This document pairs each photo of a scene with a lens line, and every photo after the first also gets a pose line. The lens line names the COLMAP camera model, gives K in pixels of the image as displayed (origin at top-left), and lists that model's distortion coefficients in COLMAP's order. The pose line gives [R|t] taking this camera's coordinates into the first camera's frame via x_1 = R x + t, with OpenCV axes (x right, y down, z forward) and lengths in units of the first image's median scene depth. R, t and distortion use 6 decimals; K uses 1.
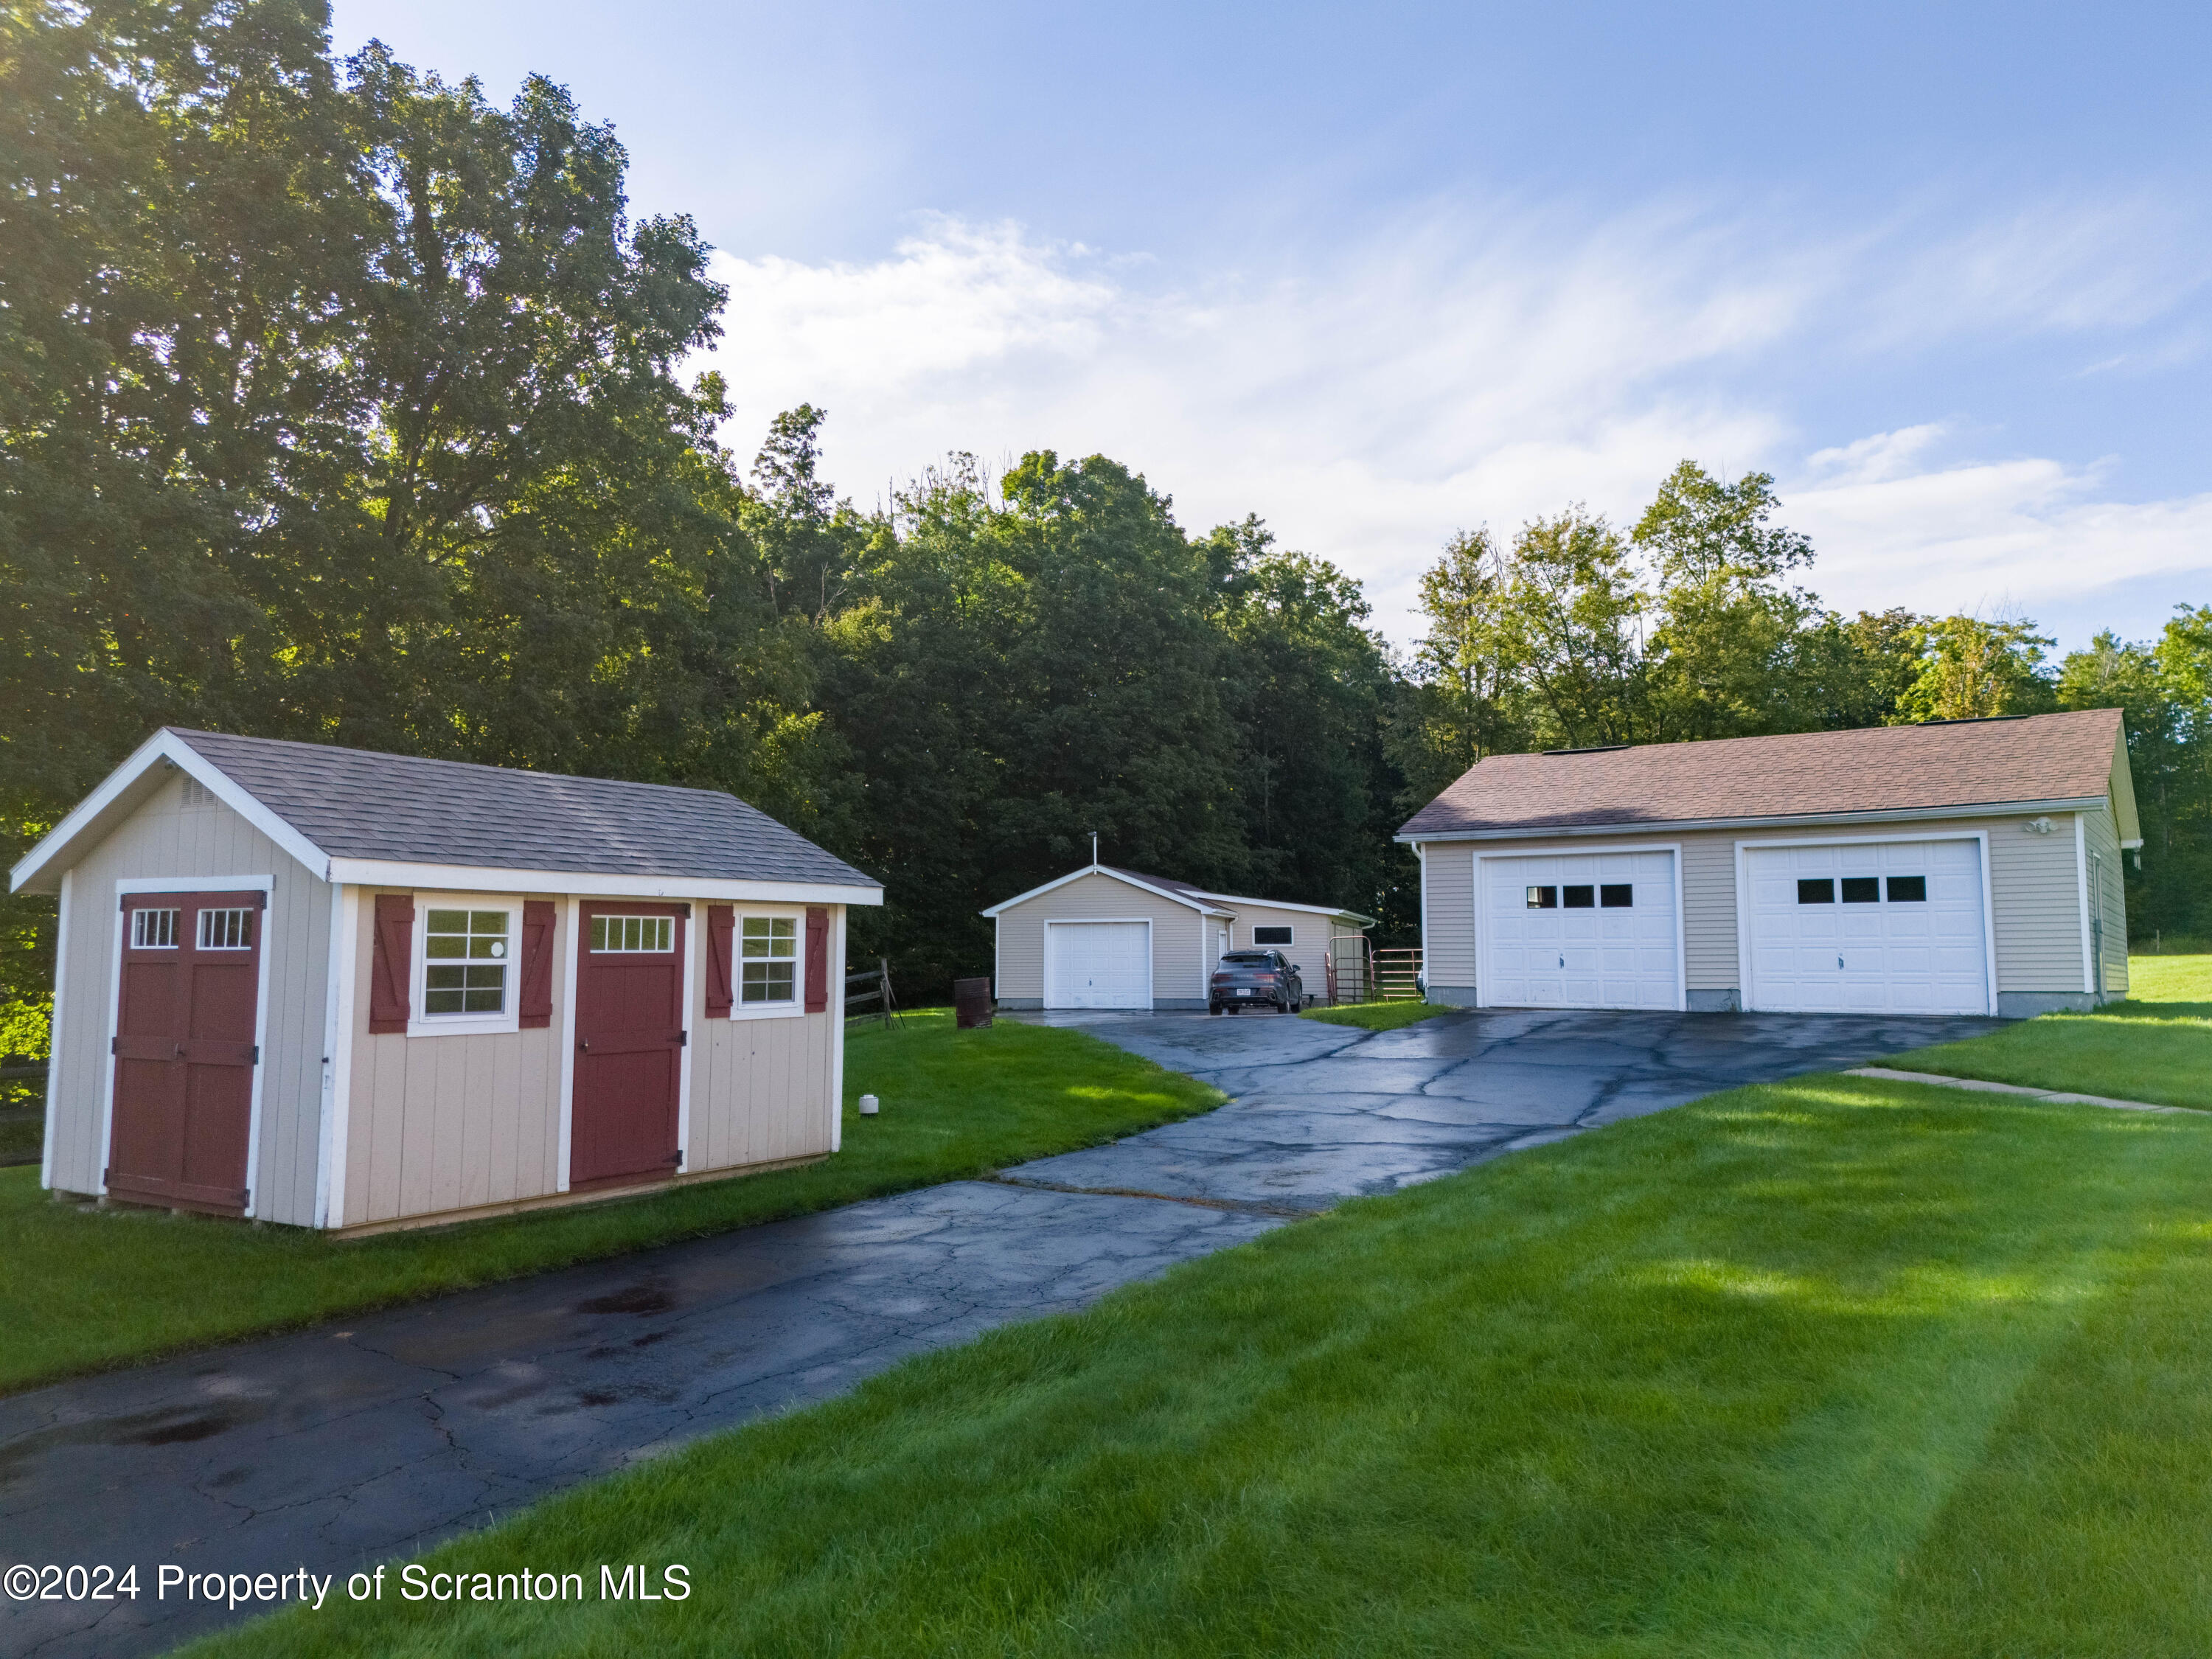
lens RADIAL K [[1619.6, 0, 1113.7], [0, 1619.6, 825.1], [0, 0, 1]] dist [0.084258, -0.082902]
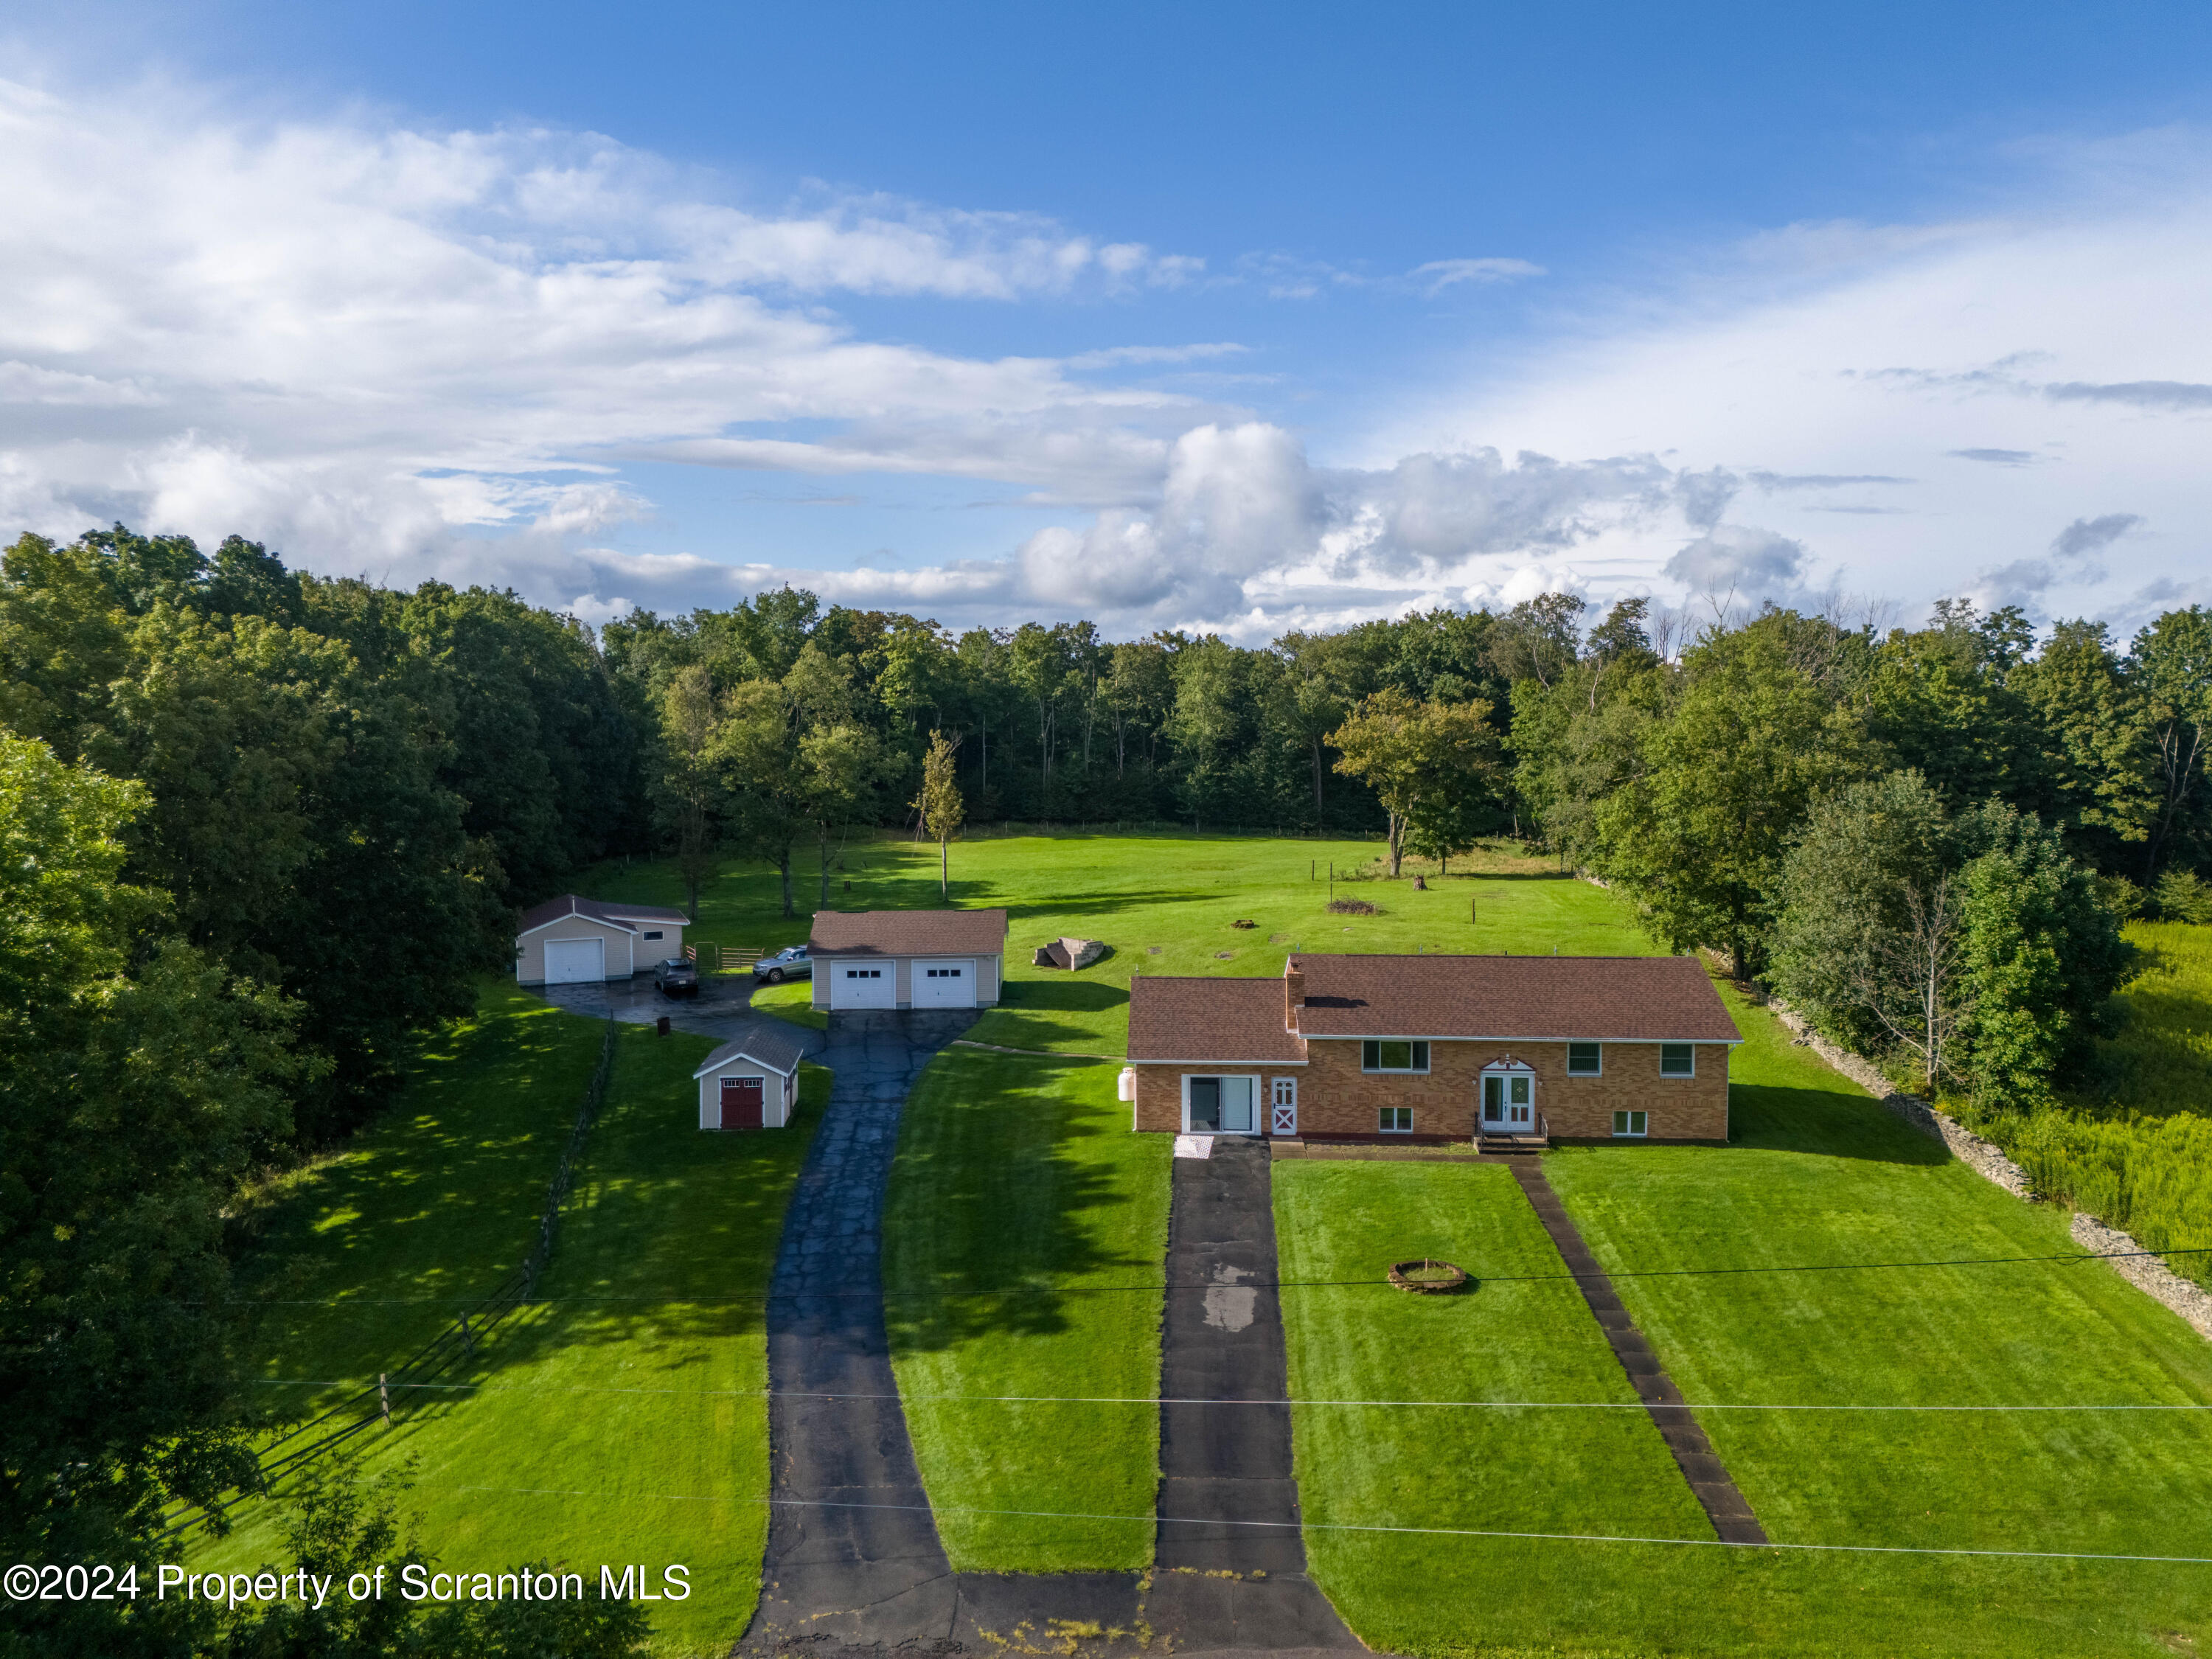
lens RADIAL K [[1619.6, 0, 1111.8], [0, 1619.6, 814.4], [0, 0, 1]] dist [0.084258, -0.082902]
pose [[0.806429, -0.039046, 0.590040, -1.290932], [-0.050439, 0.989639, 0.134426, -0.778888], [-0.589176, -0.138166, 0.796104, -1.934480]]
